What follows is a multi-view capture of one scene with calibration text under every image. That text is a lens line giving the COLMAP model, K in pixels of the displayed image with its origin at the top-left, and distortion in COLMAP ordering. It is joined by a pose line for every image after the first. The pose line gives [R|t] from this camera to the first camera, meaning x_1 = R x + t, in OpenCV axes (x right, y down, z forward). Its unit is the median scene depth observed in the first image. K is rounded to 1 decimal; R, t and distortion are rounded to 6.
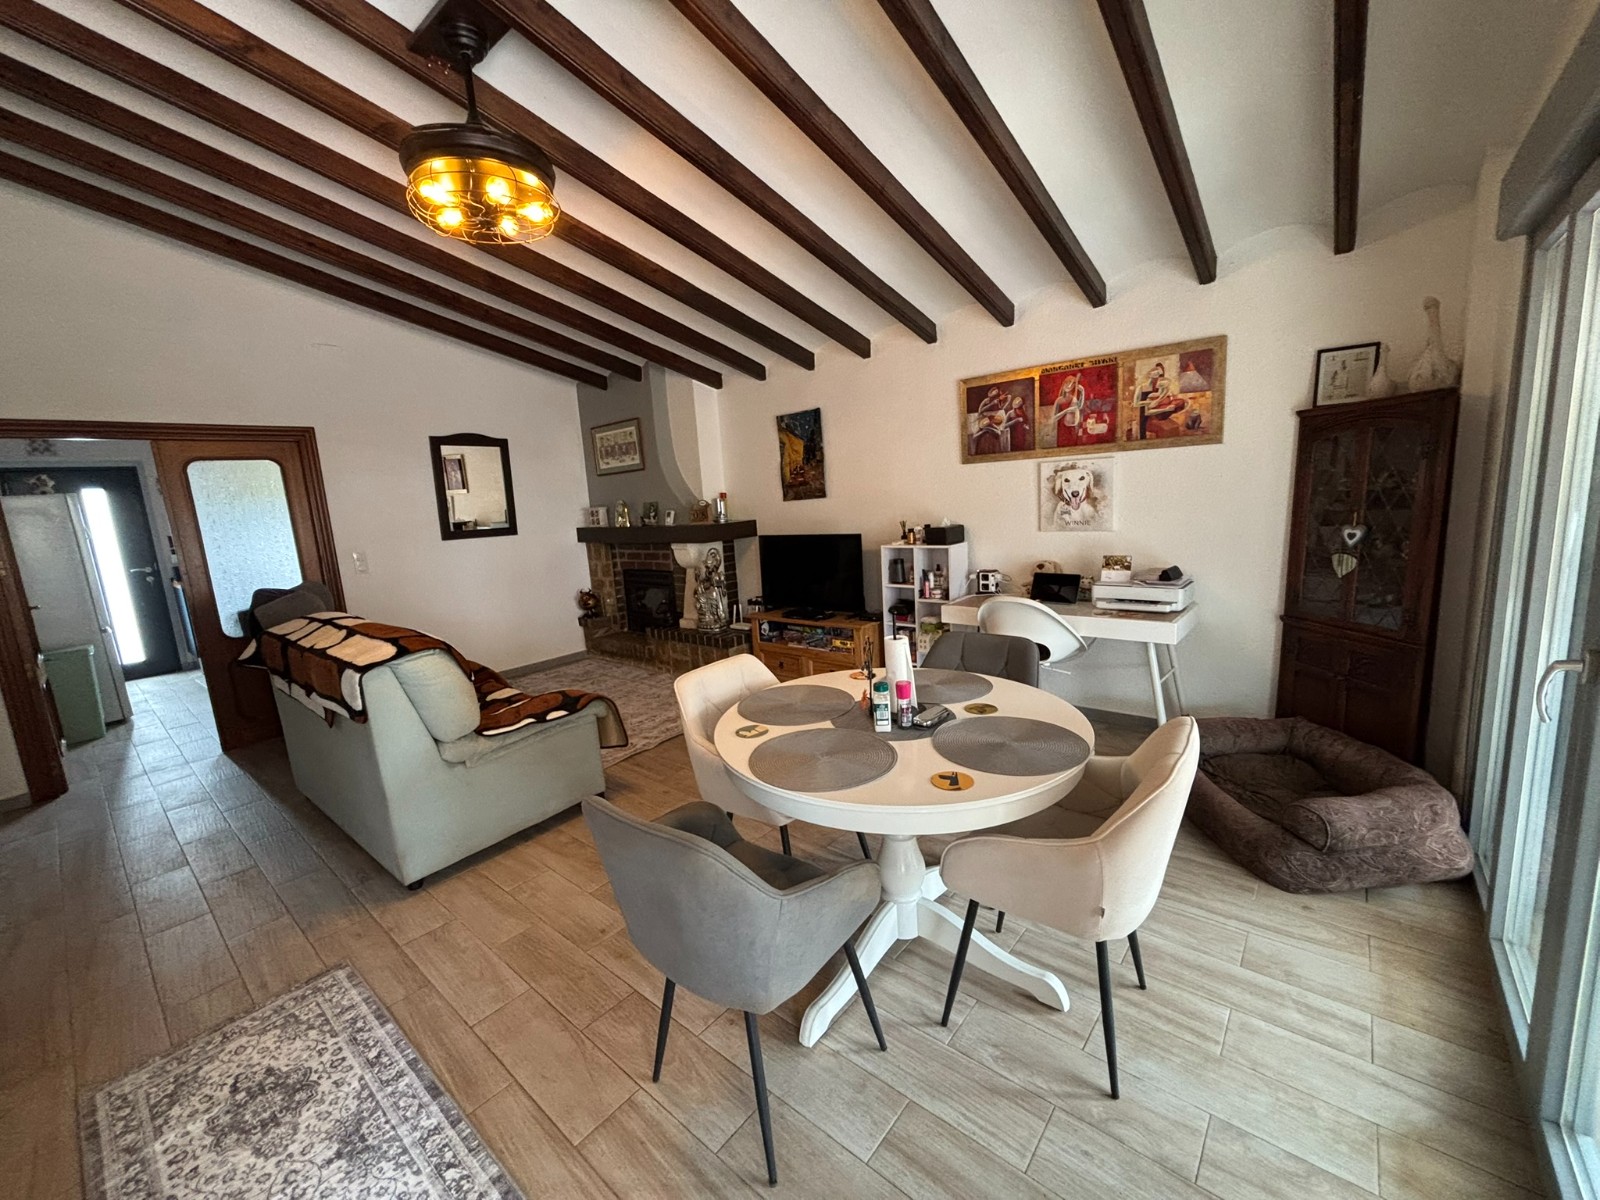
lens RADIAL K [[646.4, 0, 802.1], [0, 646.4, 605.9], [0, 0, 1]] dist [-0.003797, 0.001076]
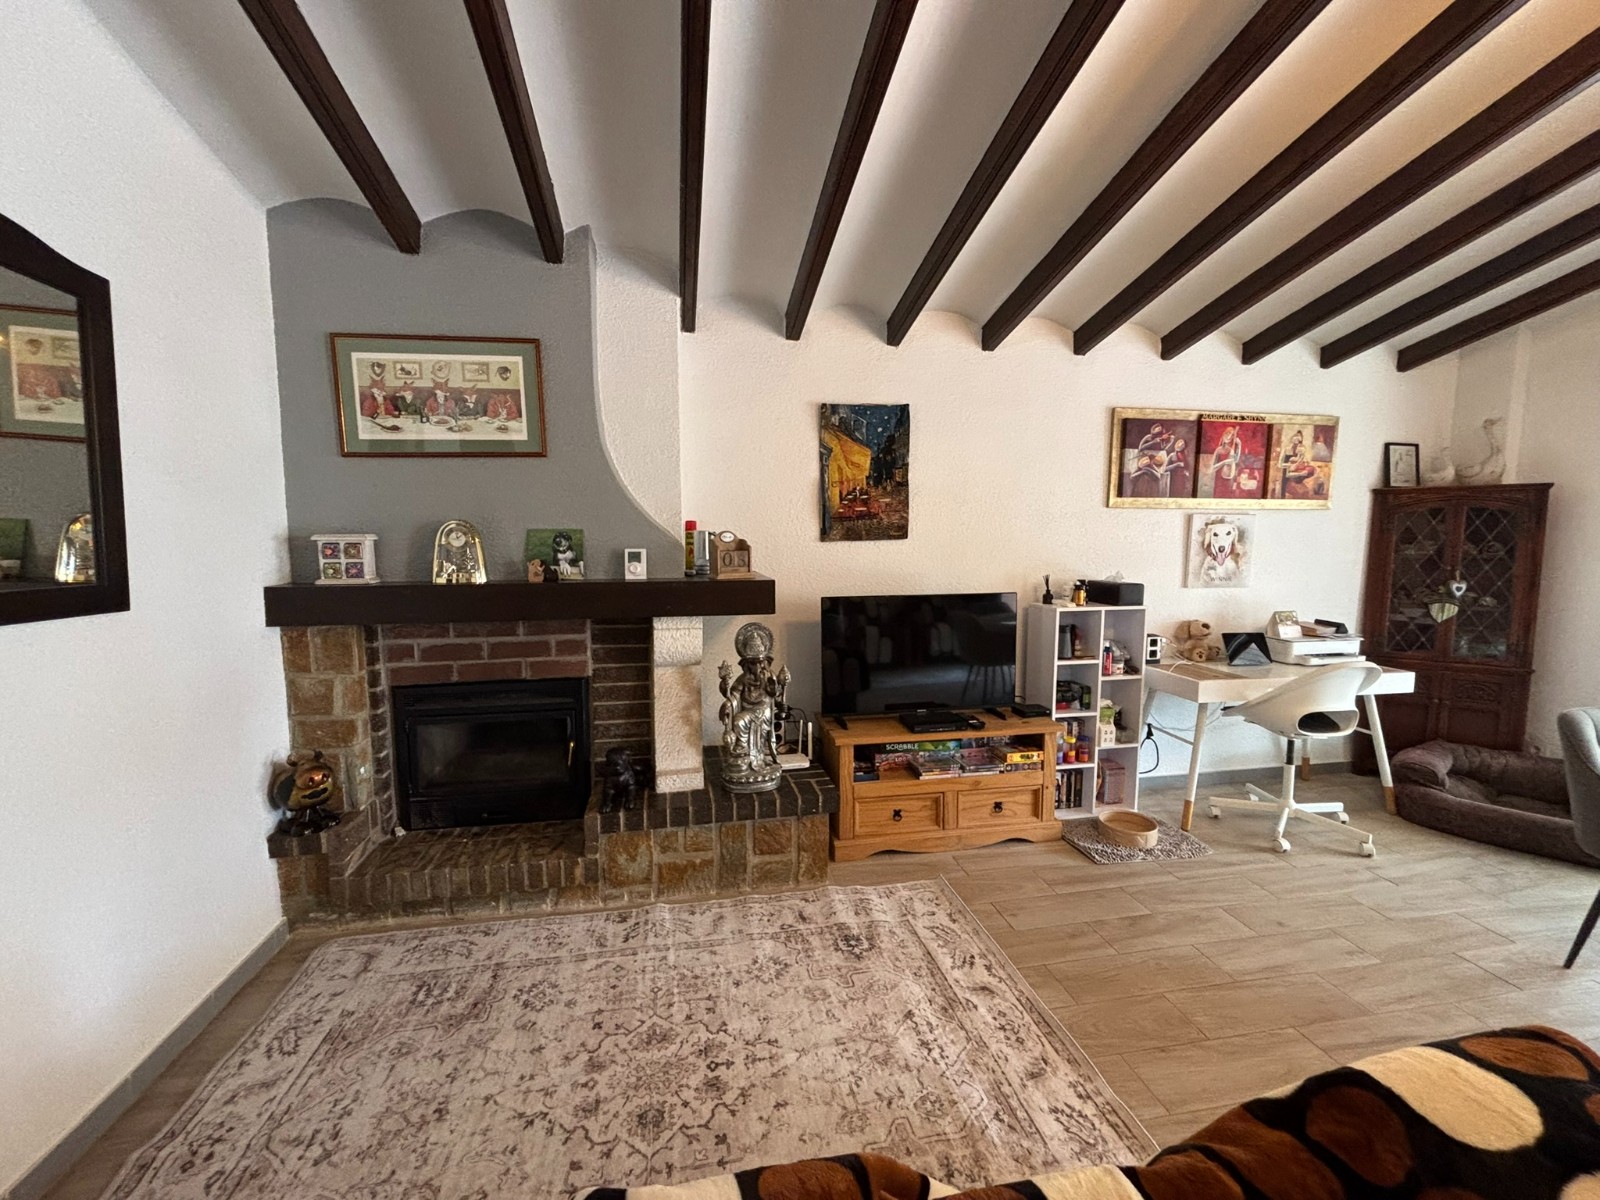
lens RADIAL K [[646.4, 0, 797.3], [0, 646.4, 600.8], [0, 0, 1]] dist [-0.003797, 0.001076]
pose [[0.634379, -0.017163, 0.772832, -0.706197], [0.097351, 0.993568, -0.057846, -0.101765], [-0.766868, 0.111932, 0.631969, 0.875275]]
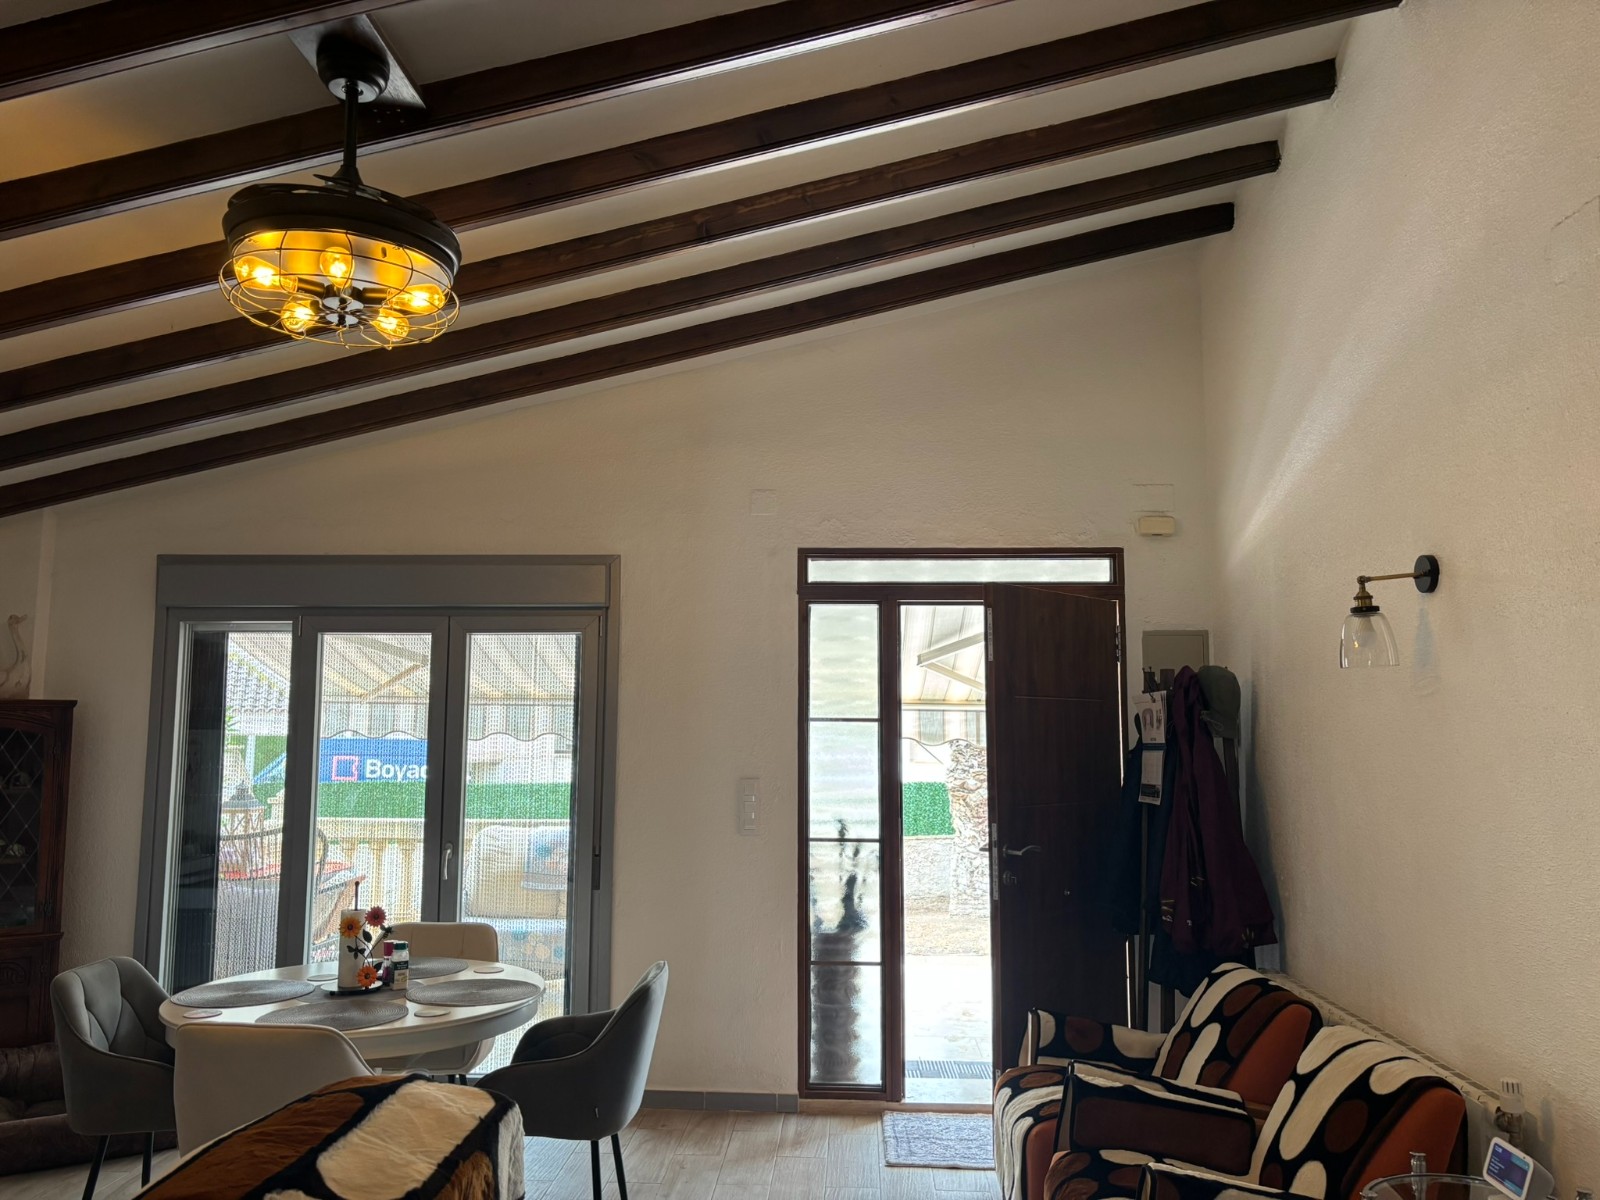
lens RADIAL K [[1213.4, 0, 802.6], [0, 1213.4, 597.8], [0, 0, 1]] dist [0.024586, -0.028538]
pose [[-0.613105, 0.146570, 0.776285, -0.978162], [0.172831, 0.983720, -0.049235, -0.115173], [-0.770864, 0.103980, -0.628456, 0.846895]]
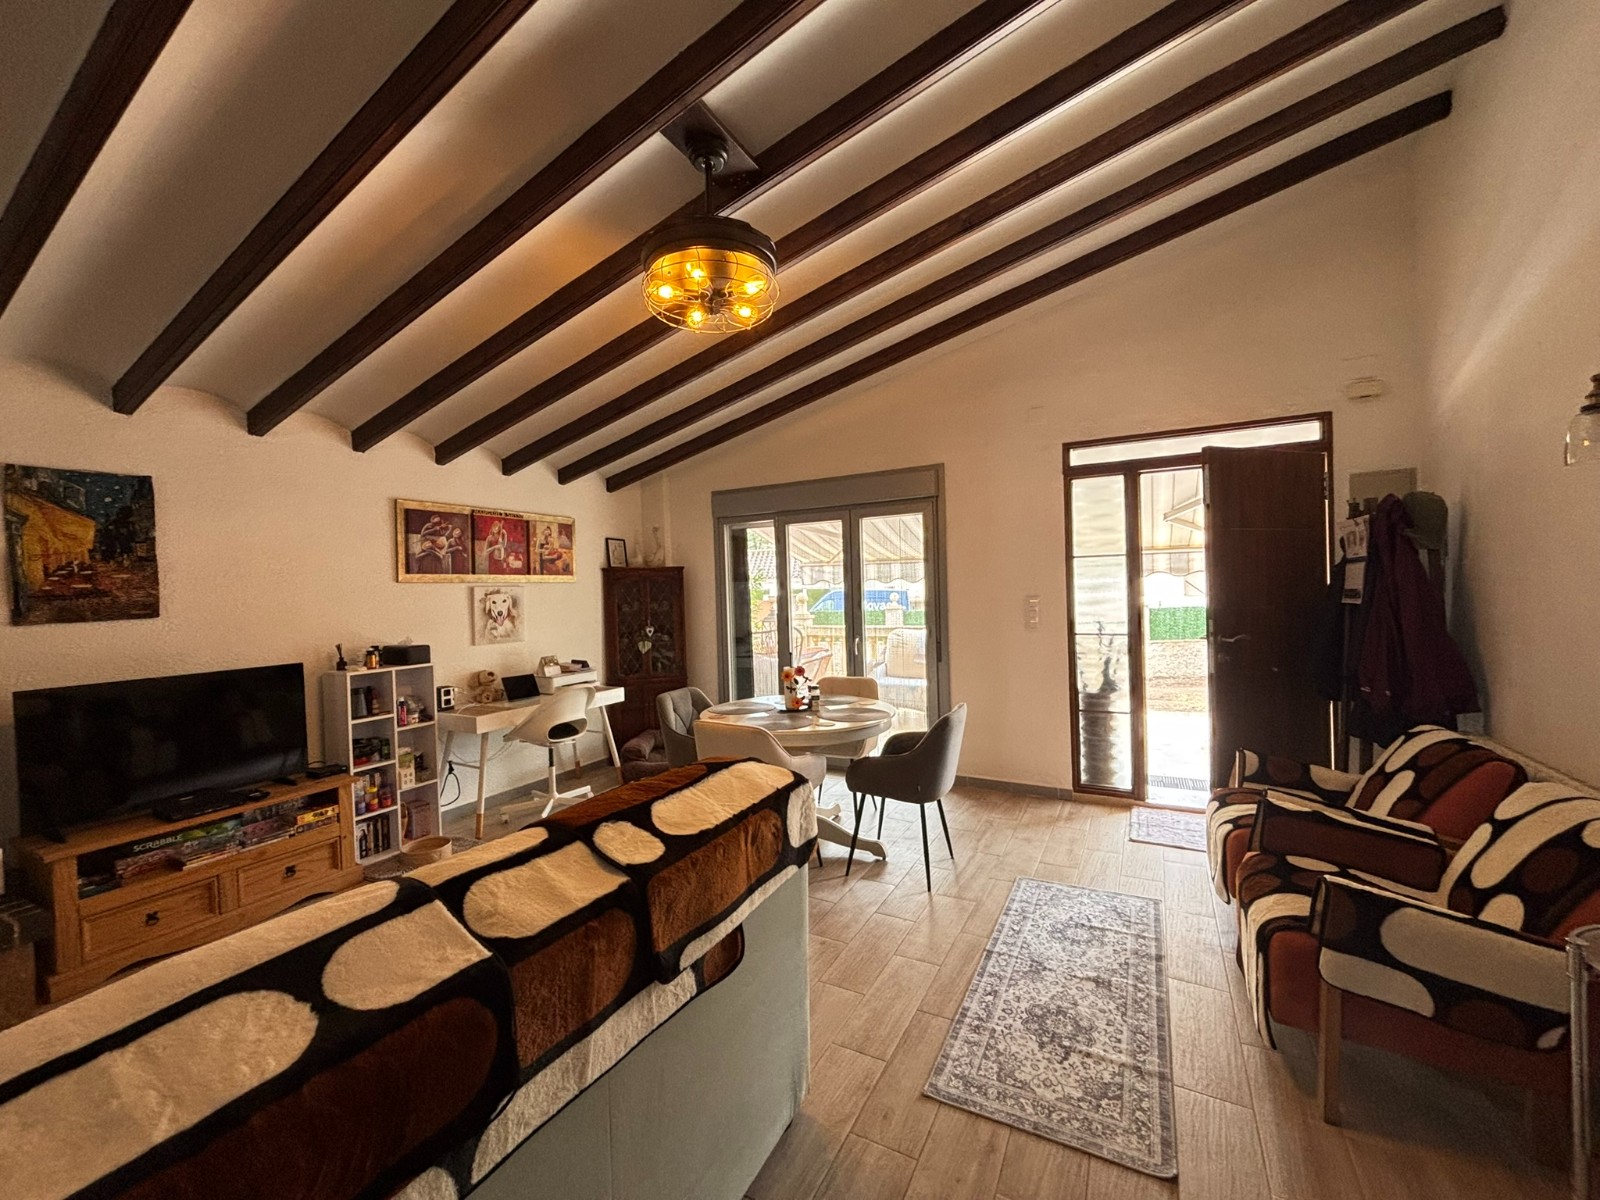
lens RADIAL K [[646.4, 0, 798.7], [0, 646.4, 598.7], [0, 0, 1]] dist [-0.003797, 0.001076]
pose [[-0.200640, 0.057888, 0.977953, -0.891937], [0.213319, 0.976881, -0.014059, -0.060429], [-0.956158, 0.205795, -0.208350, 0.696615]]
